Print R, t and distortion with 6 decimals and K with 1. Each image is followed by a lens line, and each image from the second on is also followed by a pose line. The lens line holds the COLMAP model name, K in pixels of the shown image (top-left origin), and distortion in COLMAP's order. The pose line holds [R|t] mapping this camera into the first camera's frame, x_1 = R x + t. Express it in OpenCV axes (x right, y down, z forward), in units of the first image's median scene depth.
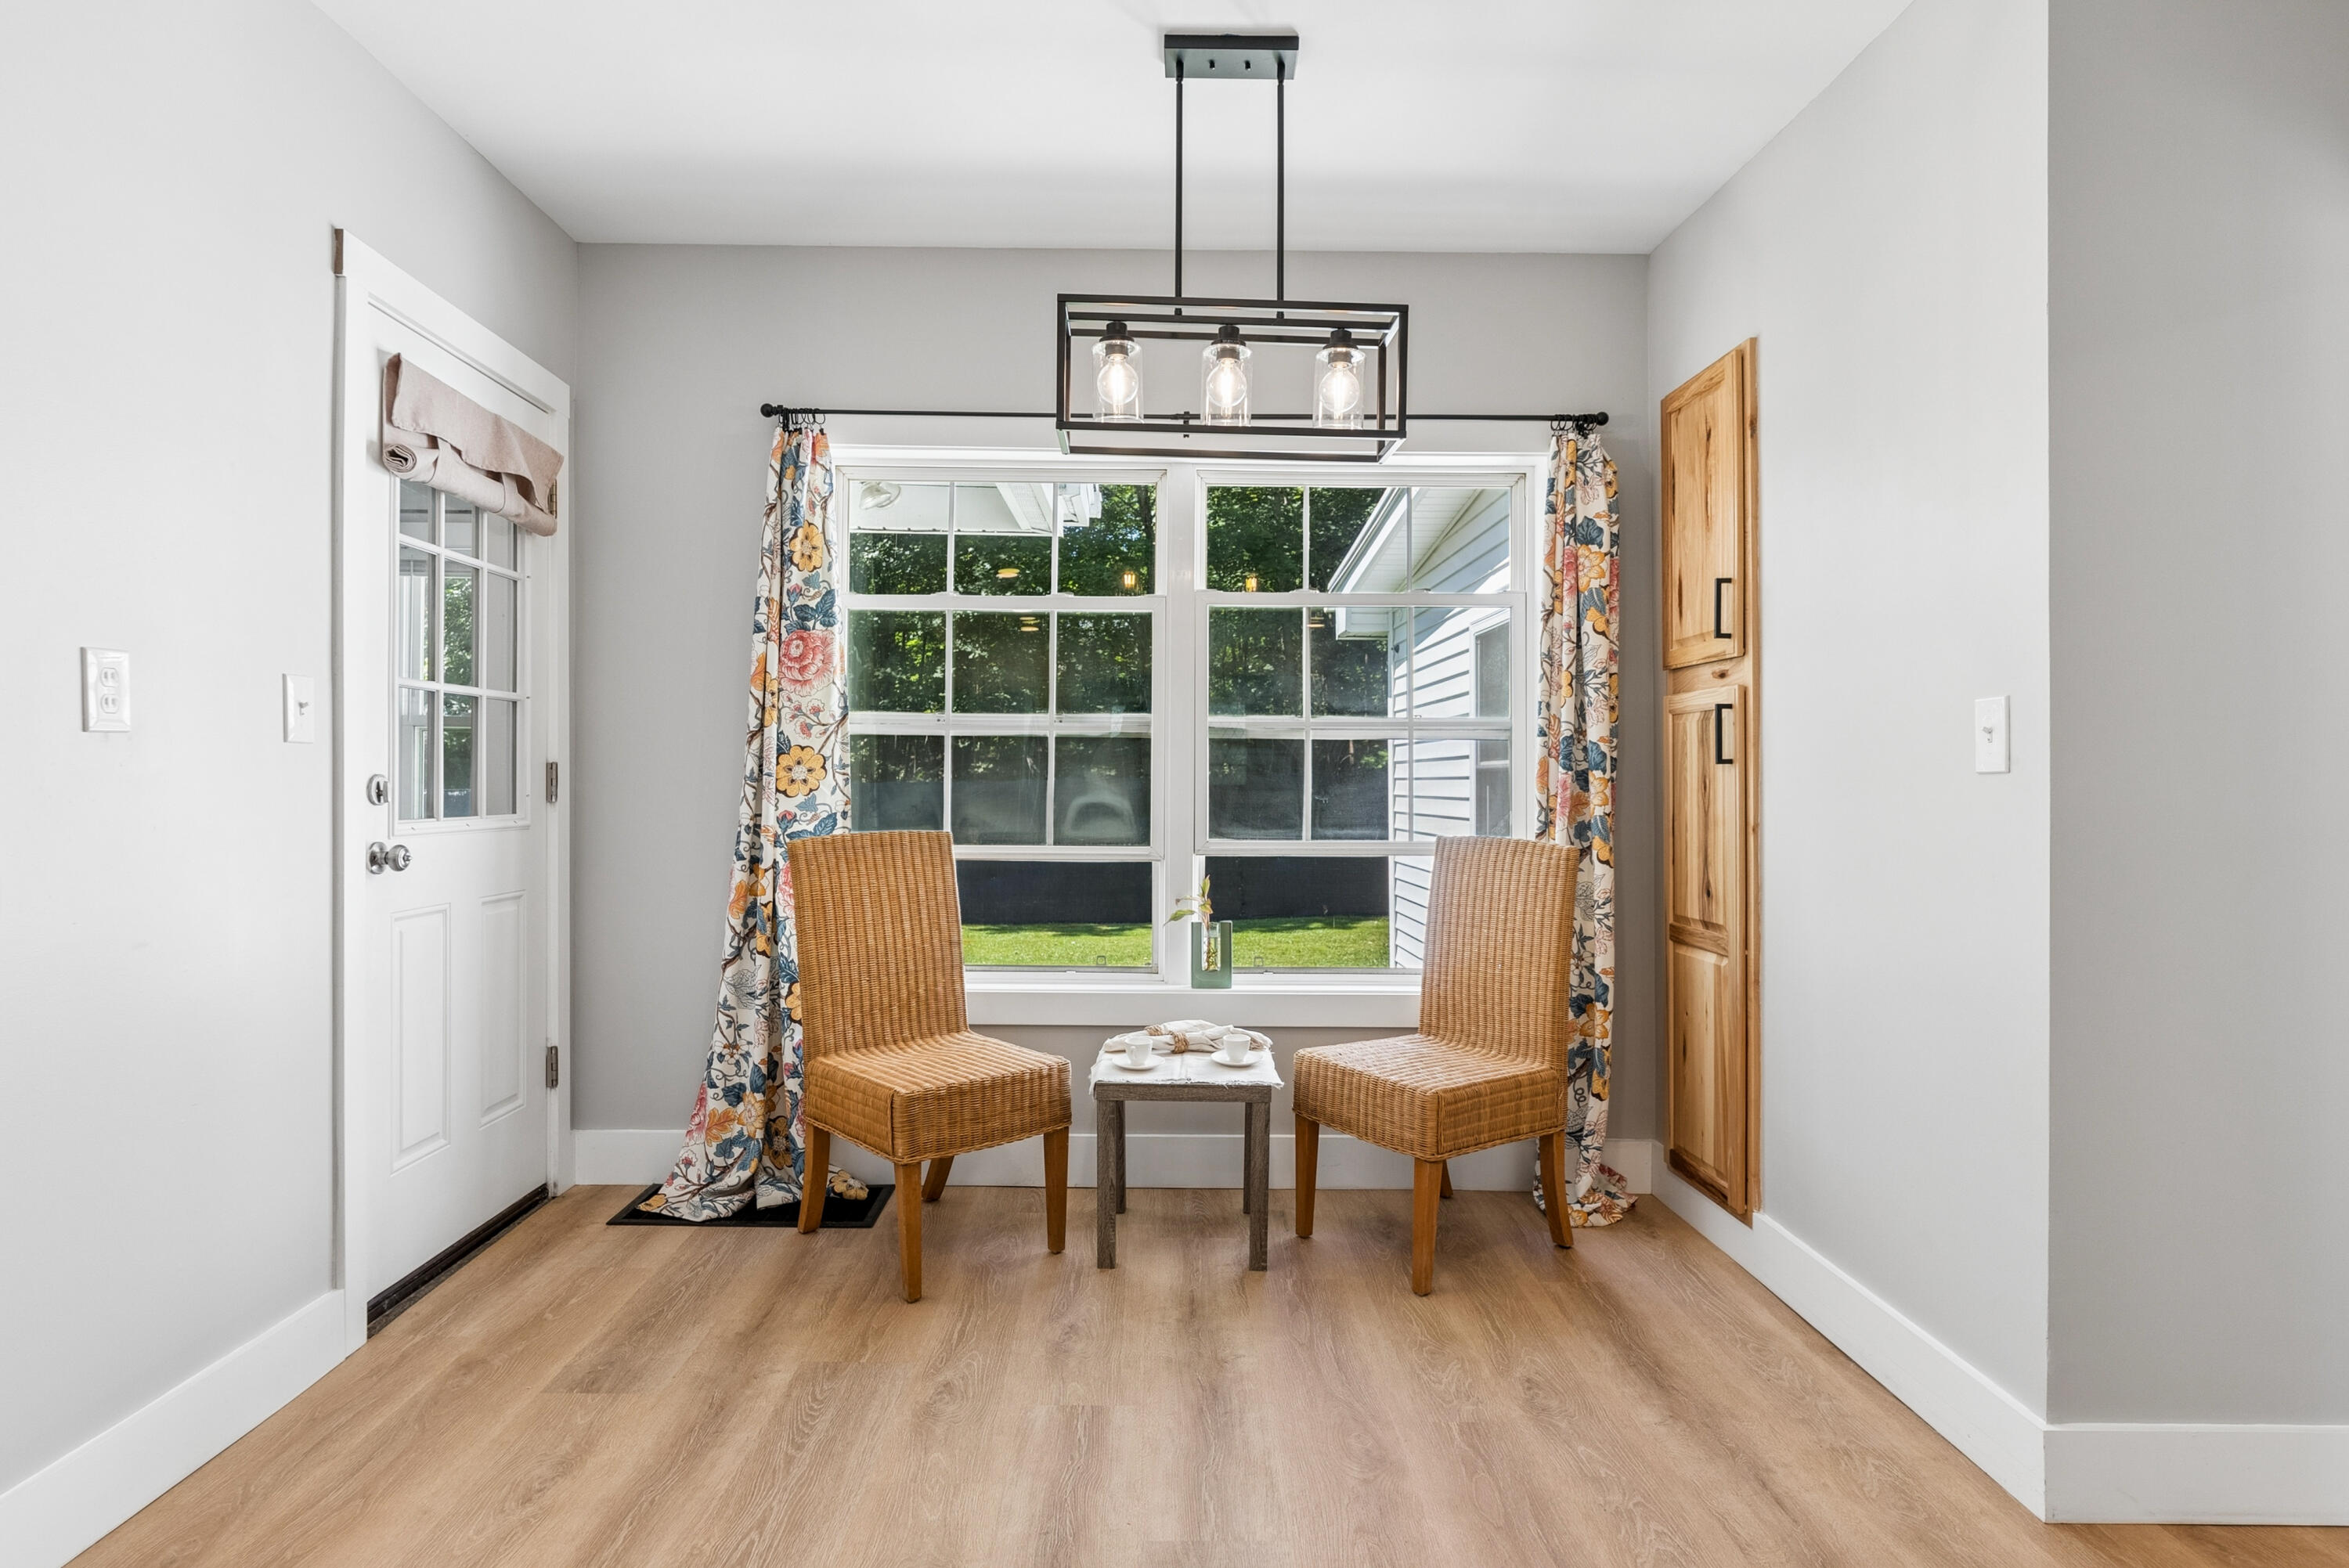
lens RADIAL K [[1271.4, 0, 1156.2], [0, 1271.4, 772.0], [0, 0, 1]] dist [-0.003789, -0.000014]
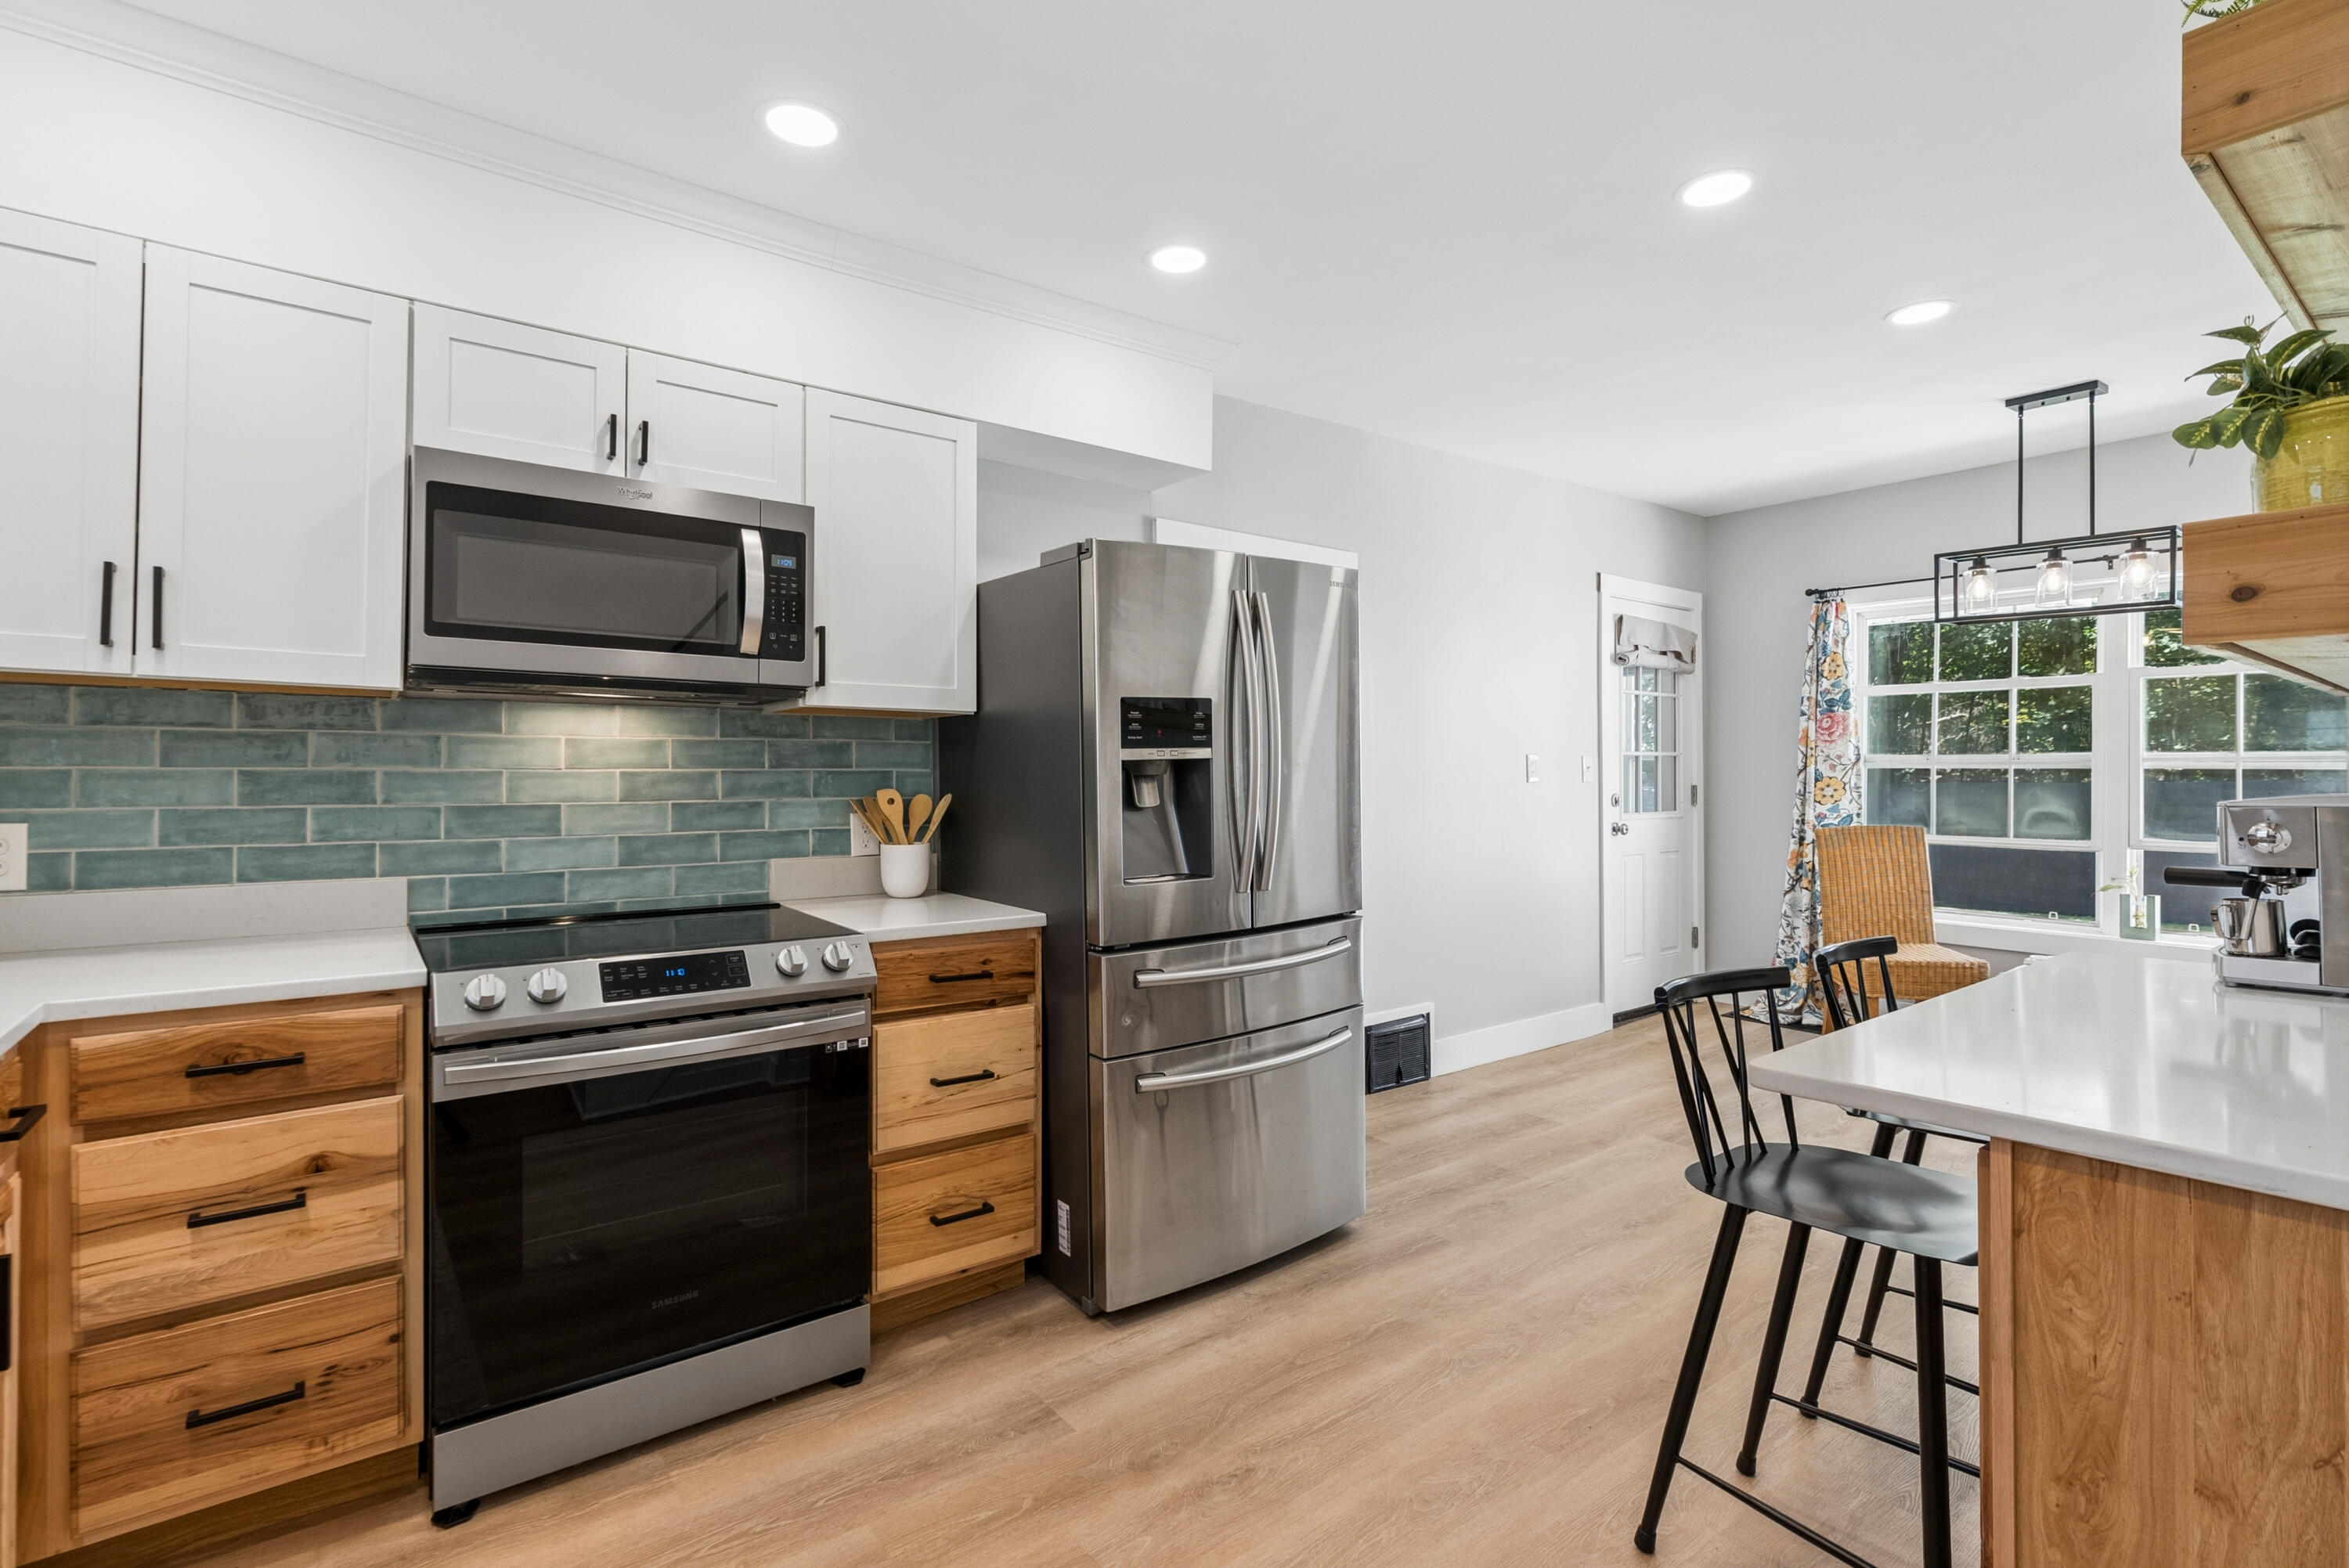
lens RADIAL K [[1089.2, 0, 1166.9], [0, 1089.2, 774.6], [0, 0, 1]] dist [-0.009490, 0.002251]
pose [[0.596757, -0.002304, -0.802419, 0.406078], [0.008490, 0.999958, 0.003442, -0.037526], [0.802377, -0.008867, 0.596751, -0.694203]]
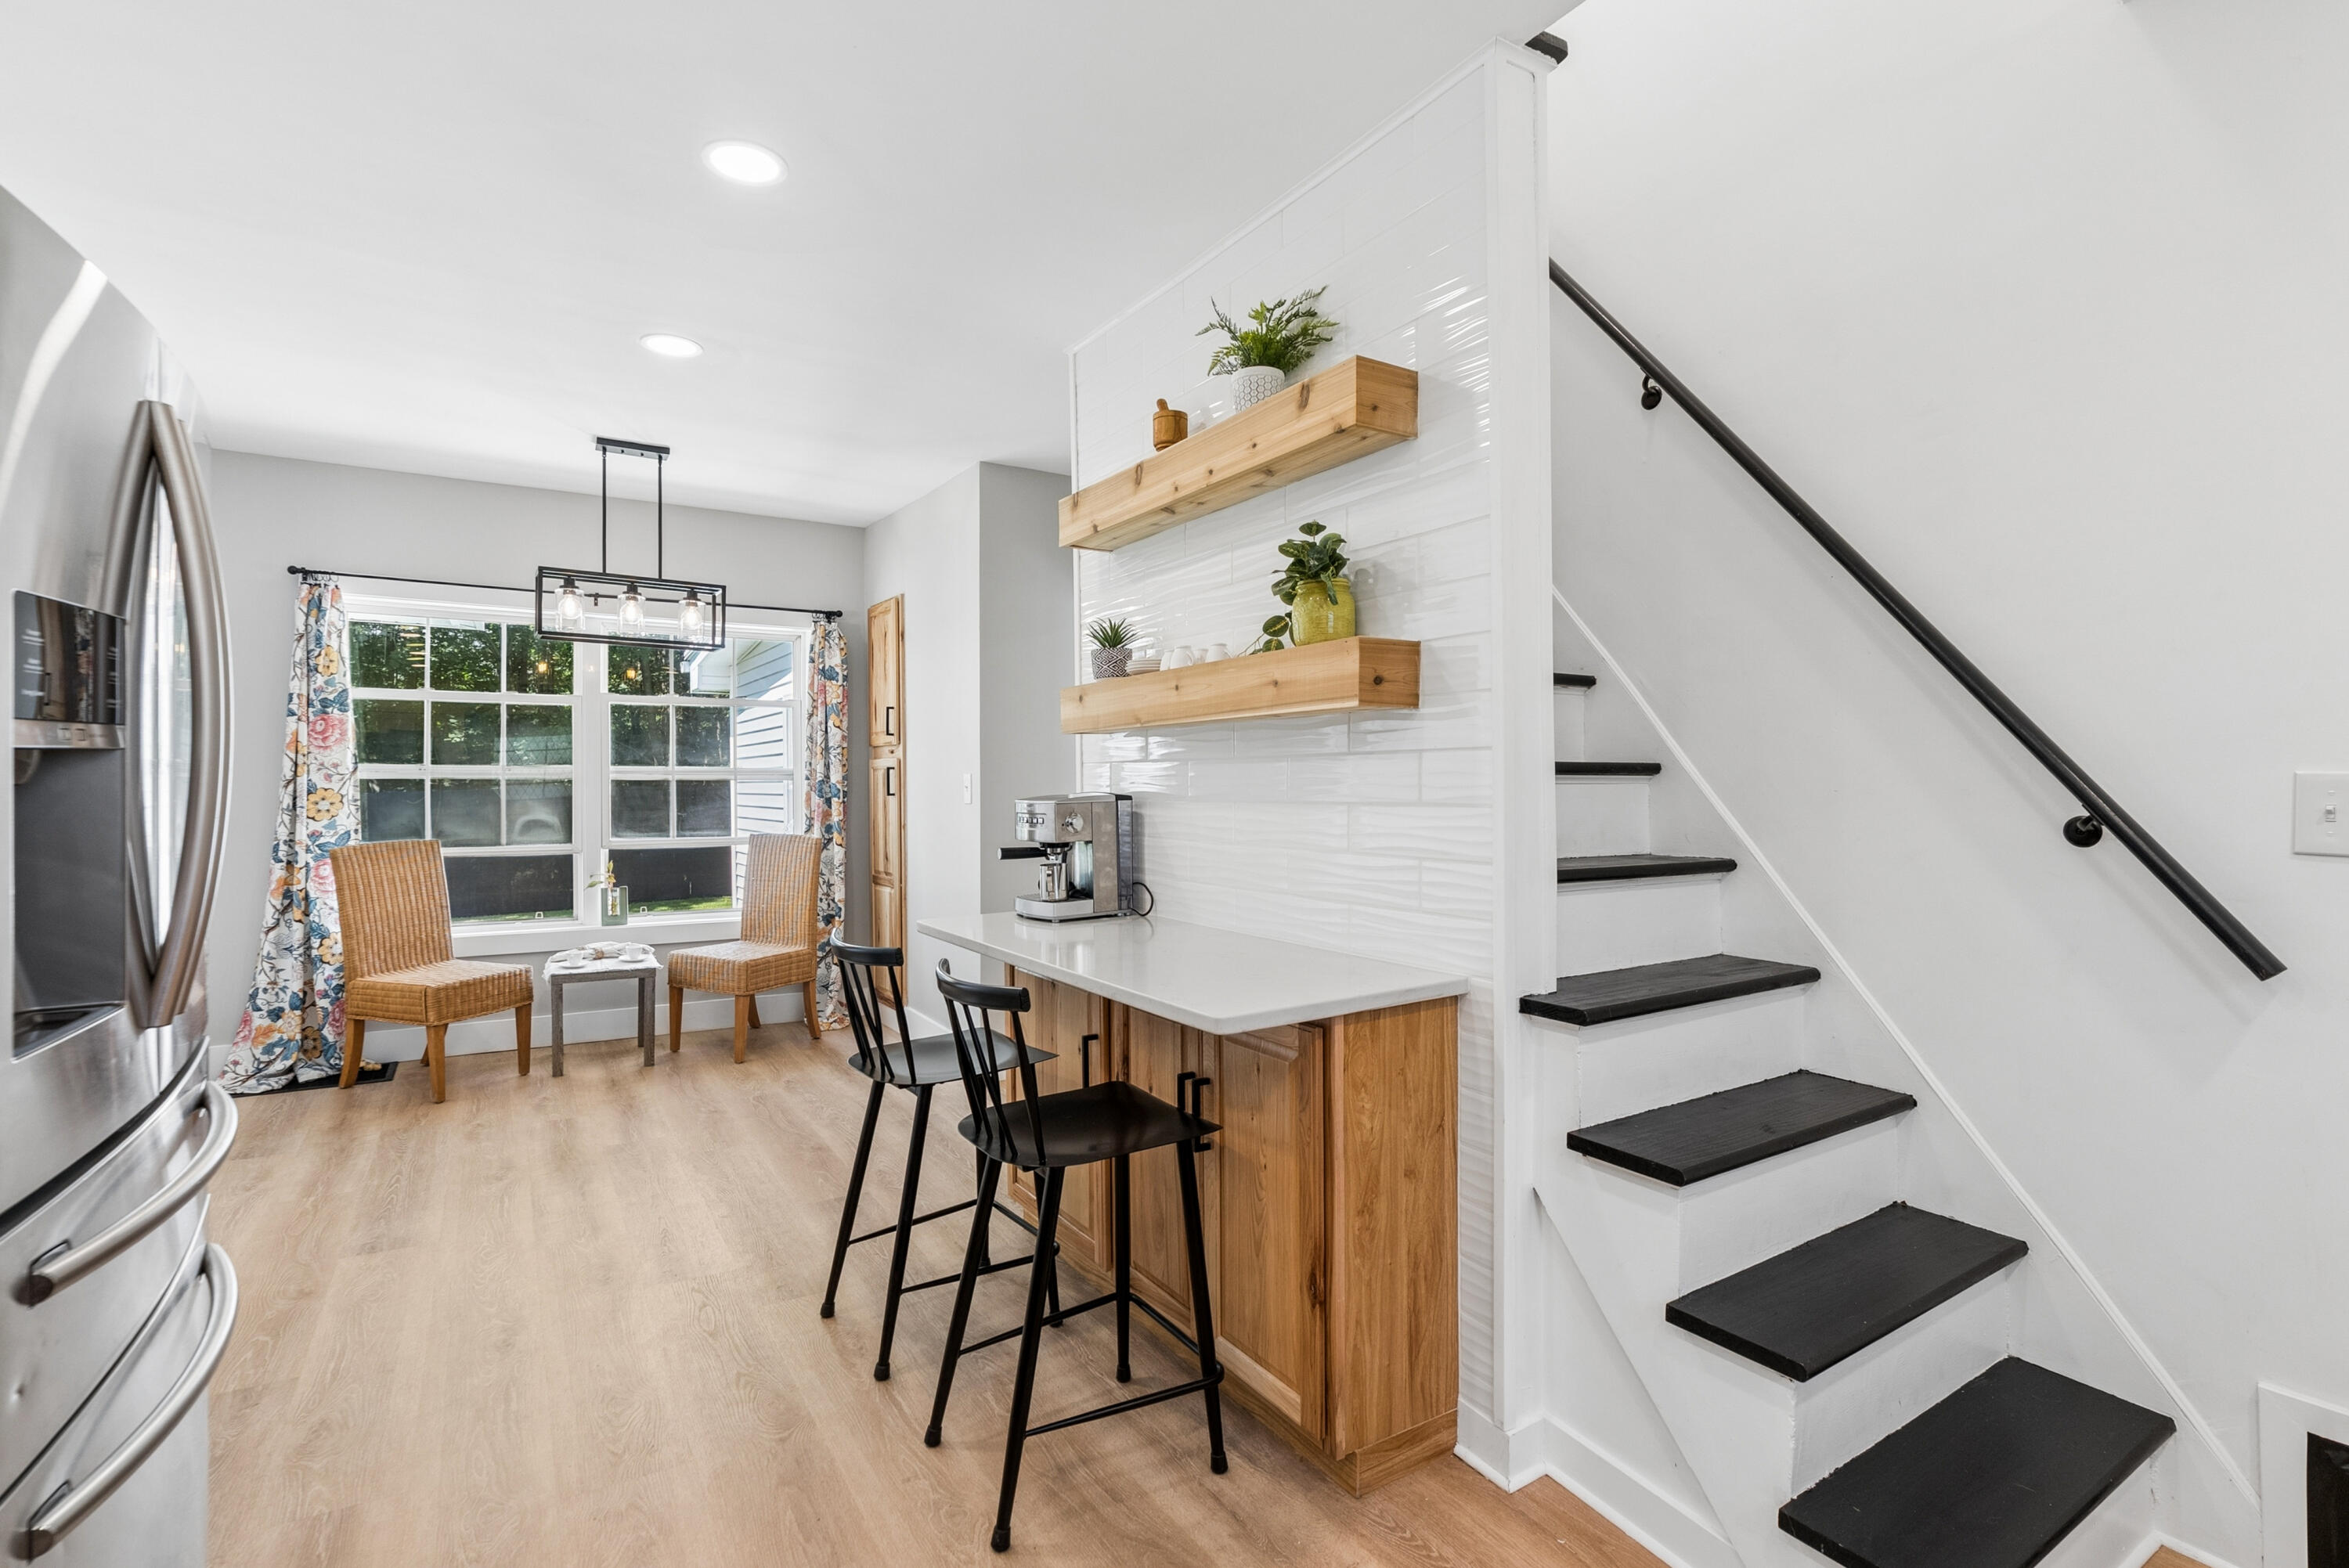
lens RADIAL K [[1089.2, 0, 1158.7], [0, 1089.2, 790.0], [0, 0, 1]] dist [-0.009490, 0.002251]
pose [[0.854523, -0.008635, 0.519342, -0.096396], [0.001317, 0.999895, 0.014459, -0.037055], [-0.519412, -0.011672, 0.854444, -0.687722]]
